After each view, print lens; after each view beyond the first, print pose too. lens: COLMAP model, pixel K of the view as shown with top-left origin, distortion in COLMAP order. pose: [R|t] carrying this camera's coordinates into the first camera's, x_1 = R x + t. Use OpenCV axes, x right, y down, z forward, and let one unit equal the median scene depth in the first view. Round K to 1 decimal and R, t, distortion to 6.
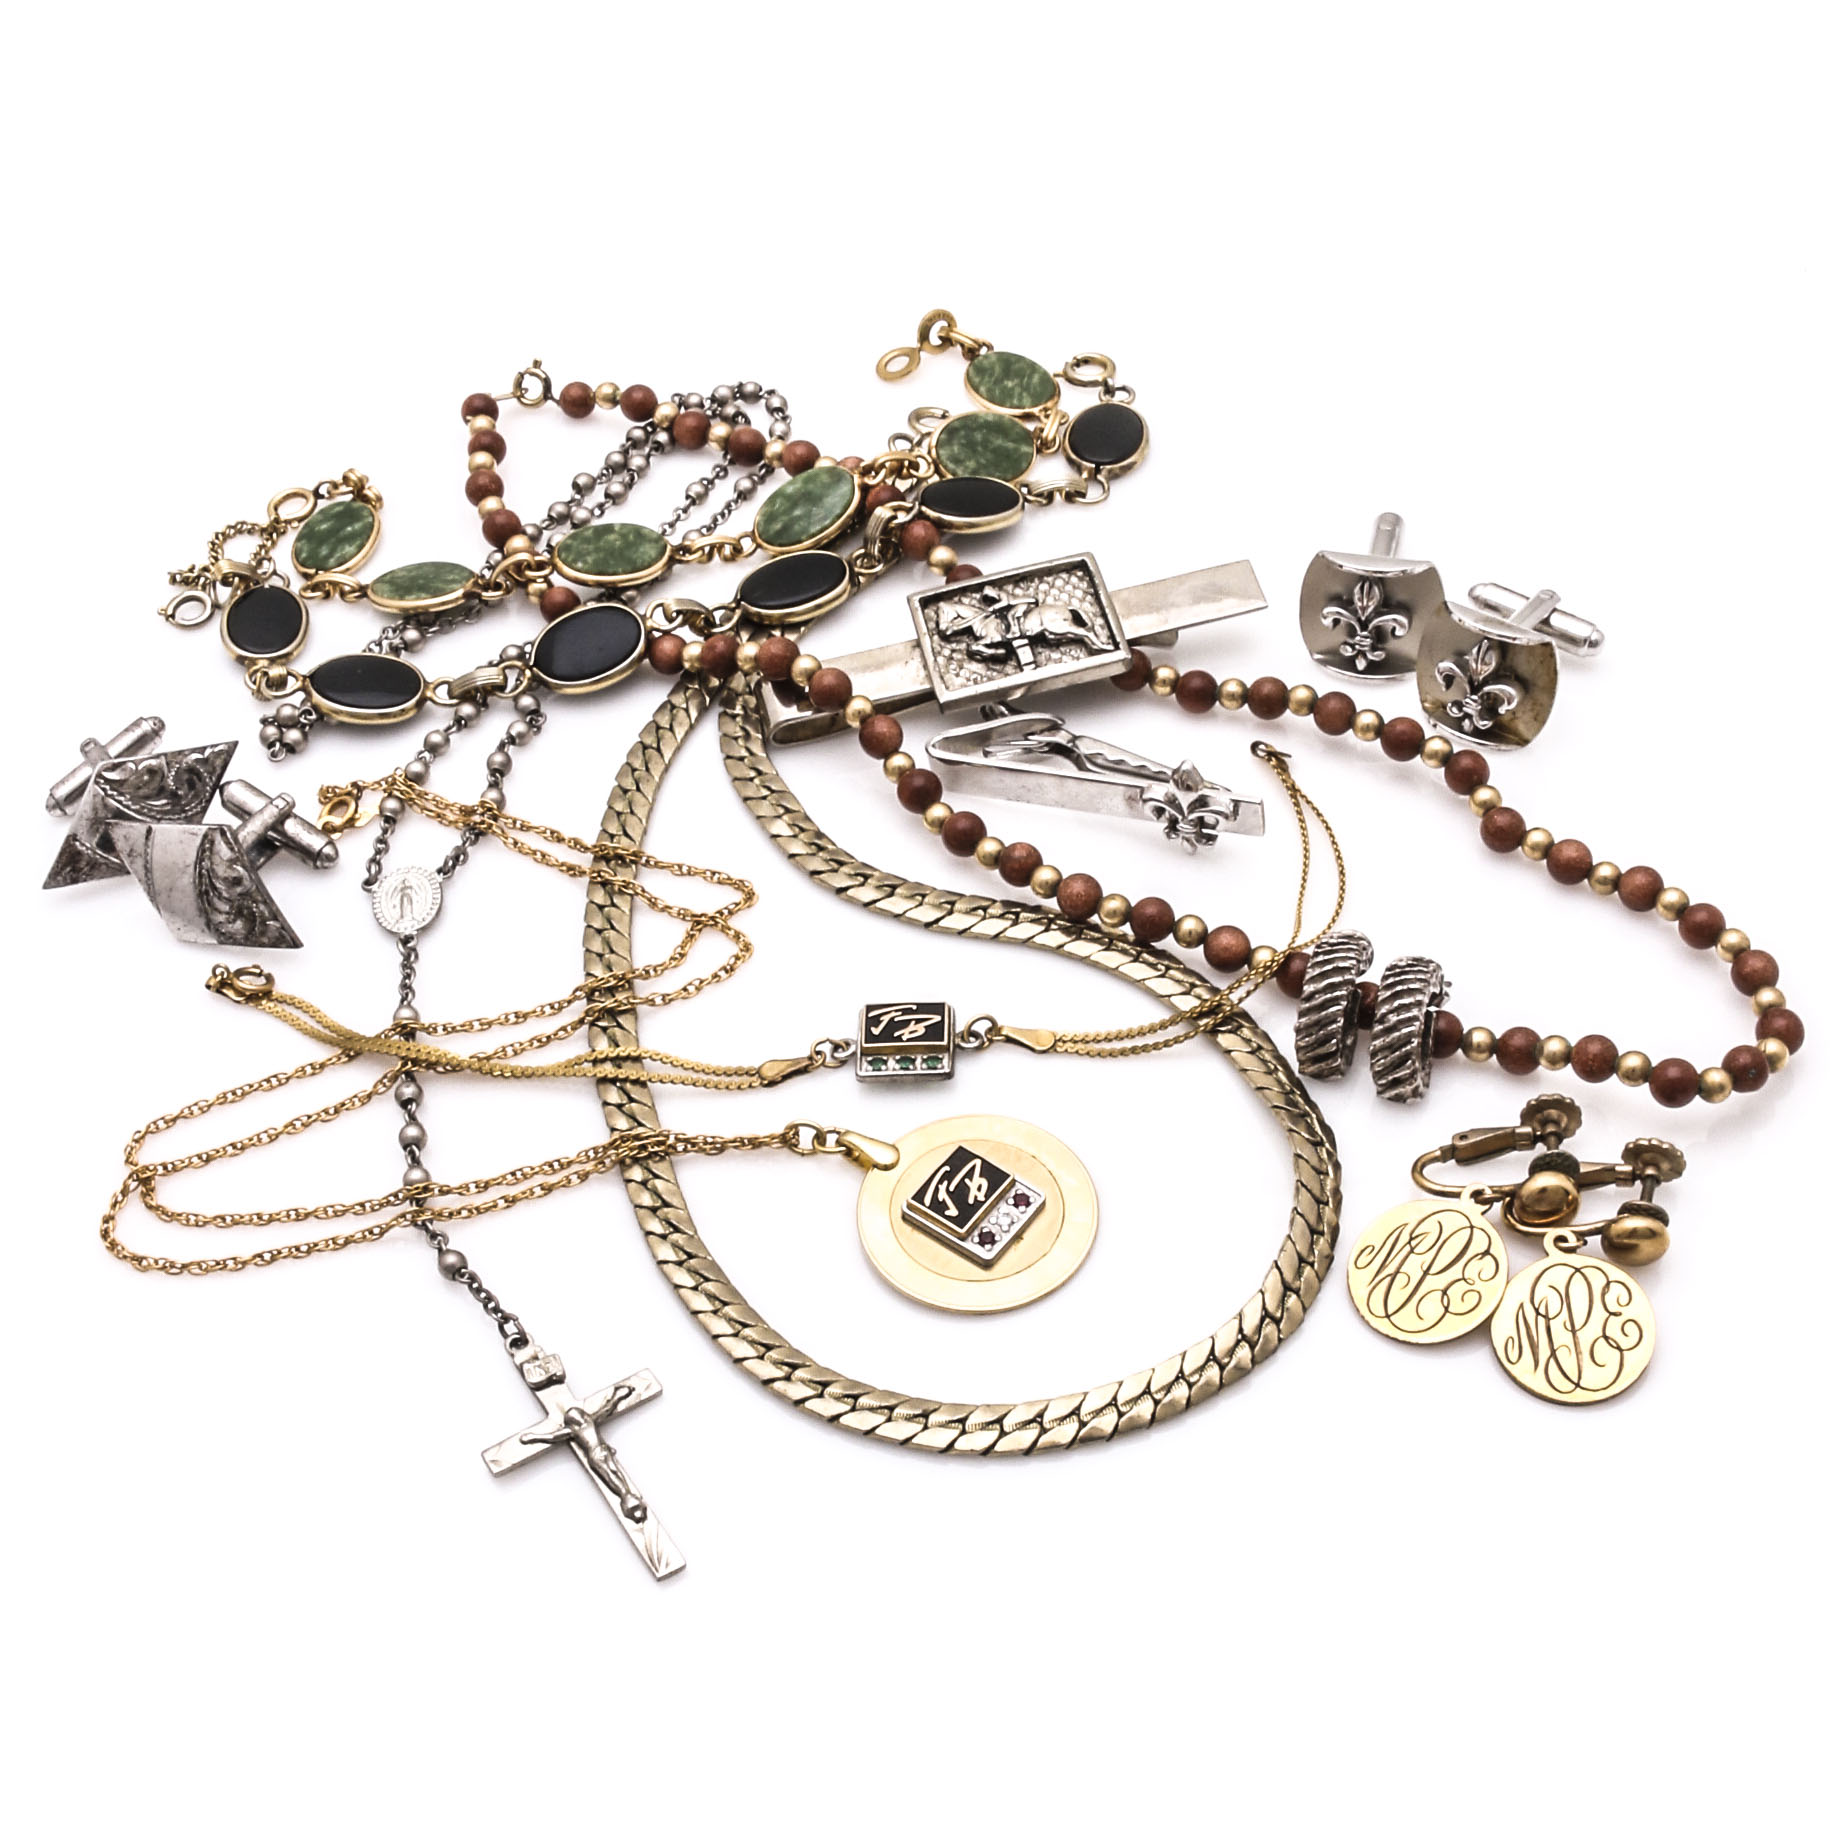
lens RADIAL K [[2998.8, 0, 919.6], [0, 2998.8, 1094.7], [0, 0, 1]] dist [-0.167542, 0.061168]
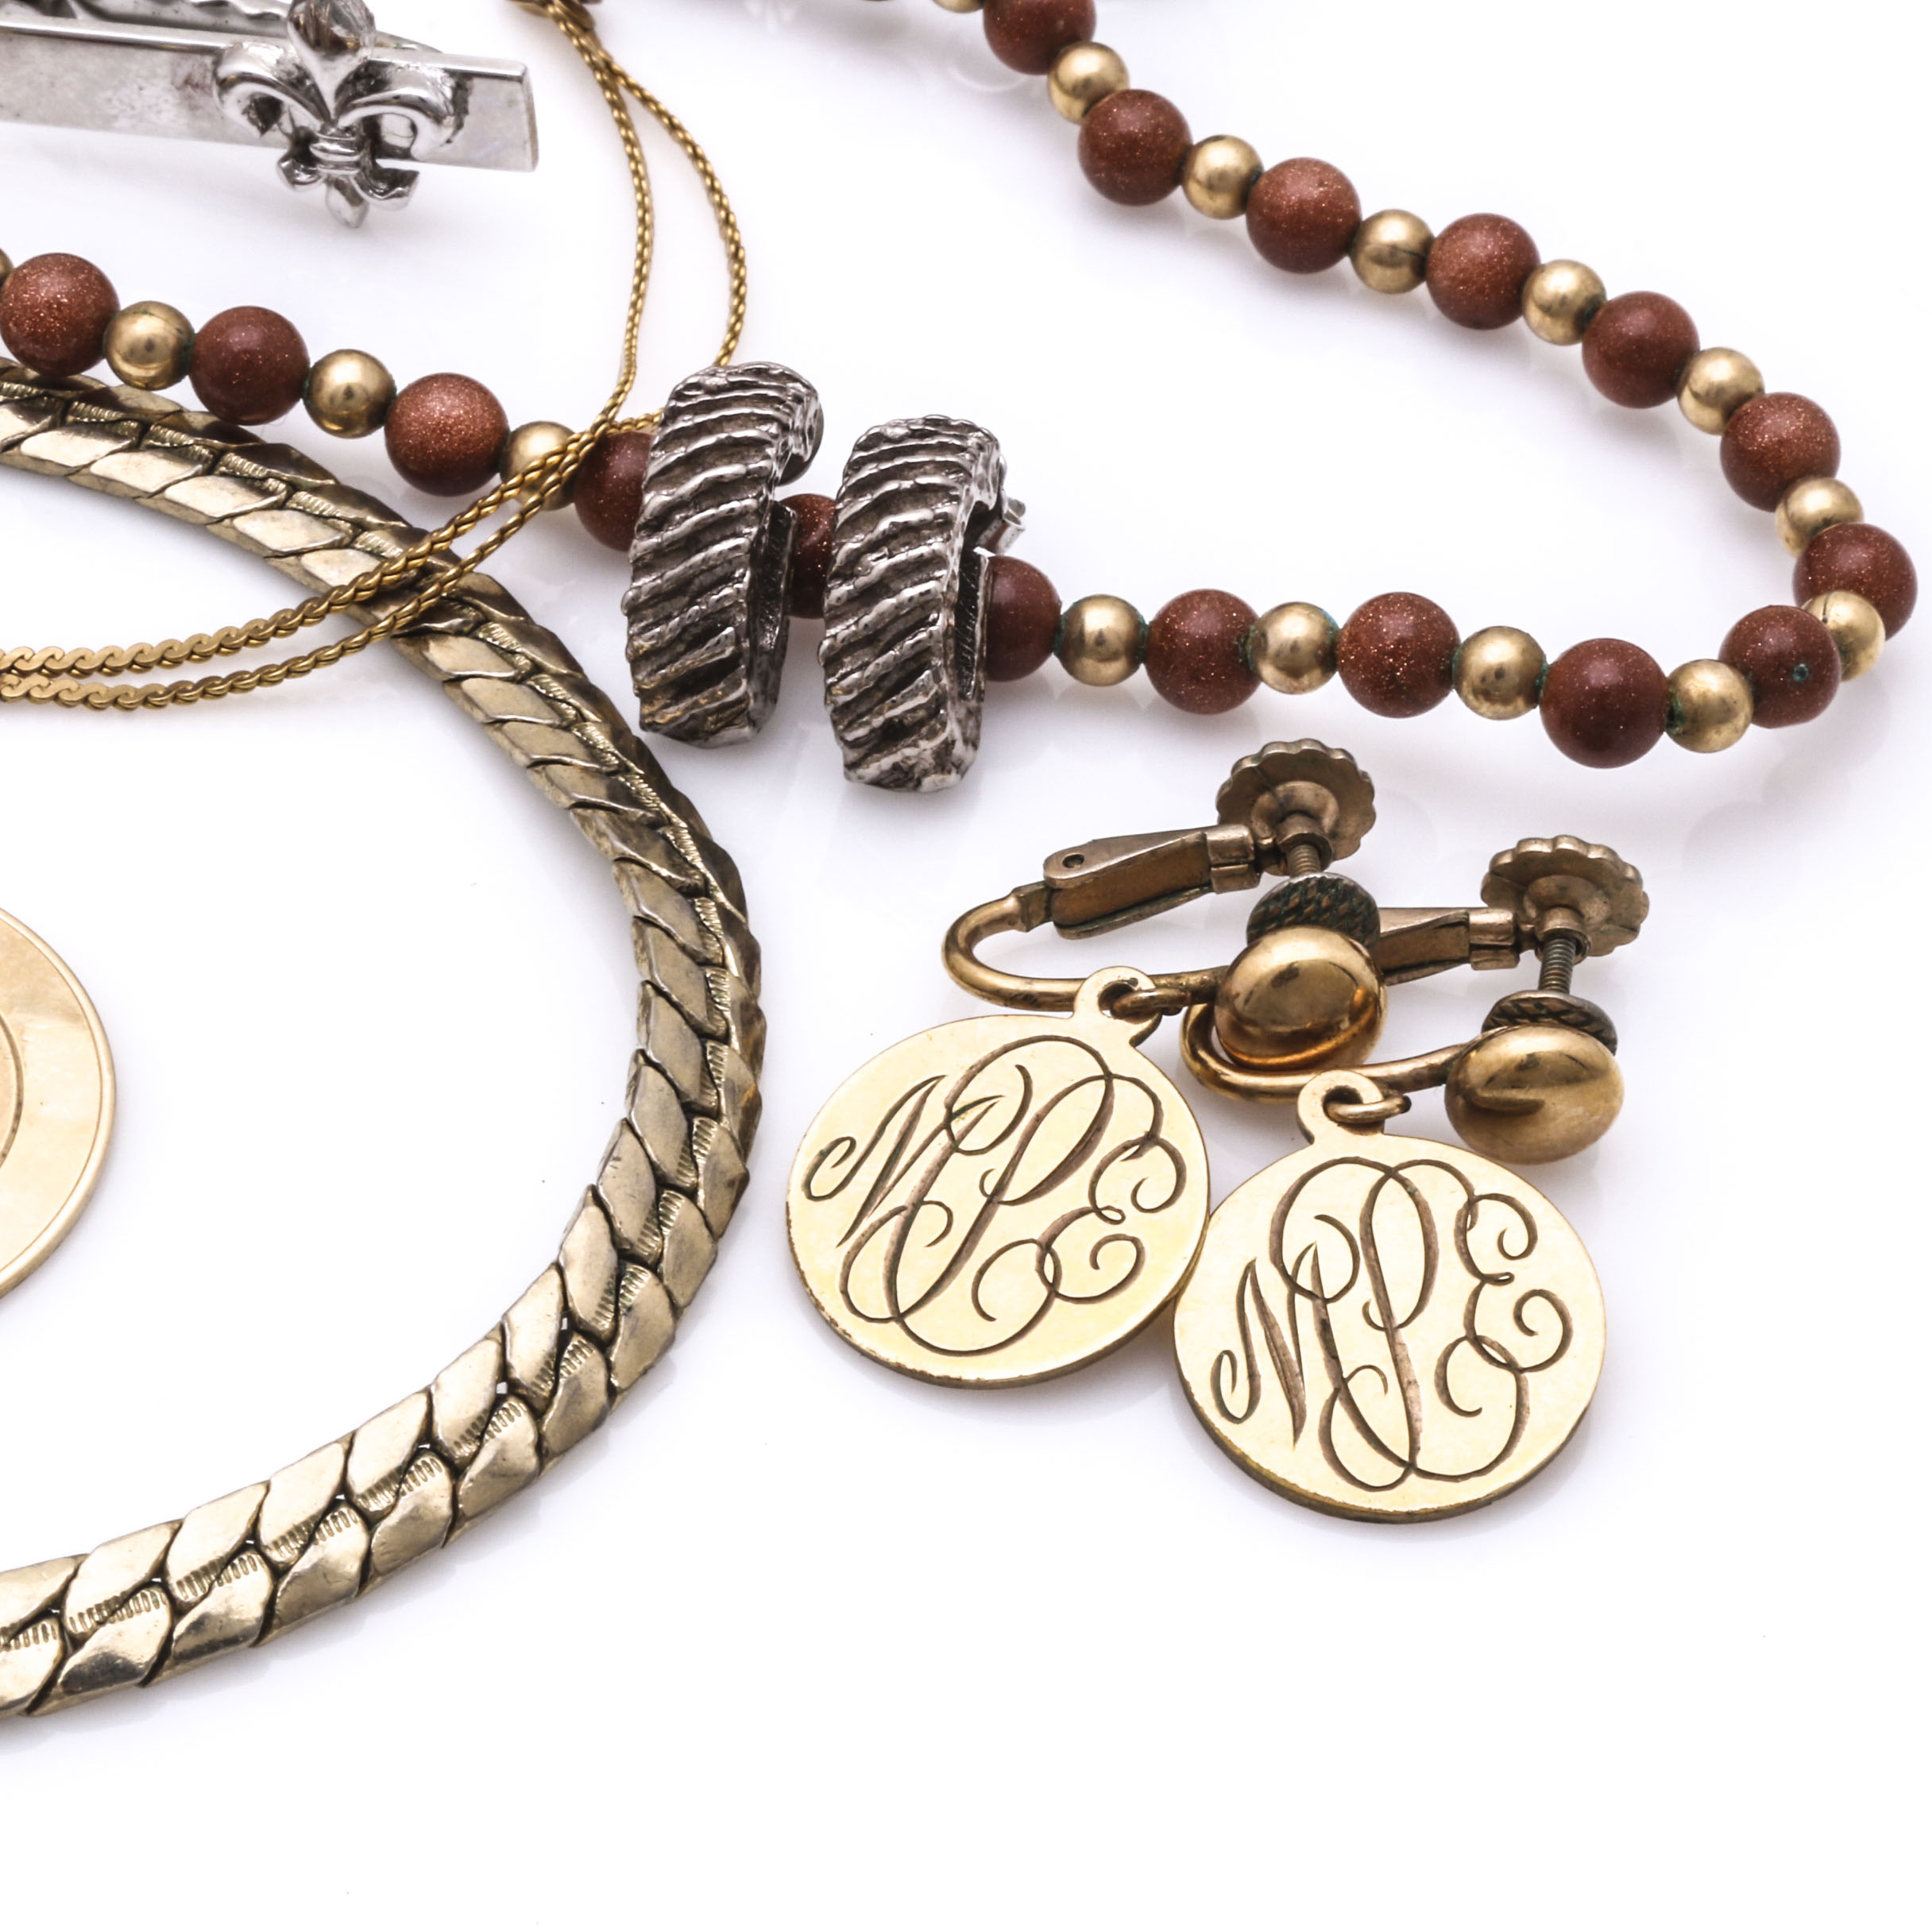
lens RADIAL K [[5653.9, 0, 1157.6], [0, 5653.9, 966.4], [0, 0, 1]] dist [-0.030403, 0.514517]
pose [[0.978358, -0.033839, 0.204135, 0.039645], [0.044942, 0.997738, -0.050001, 0.058921], [-0.201981, 0.058093, 0.977665, 0.259553]]
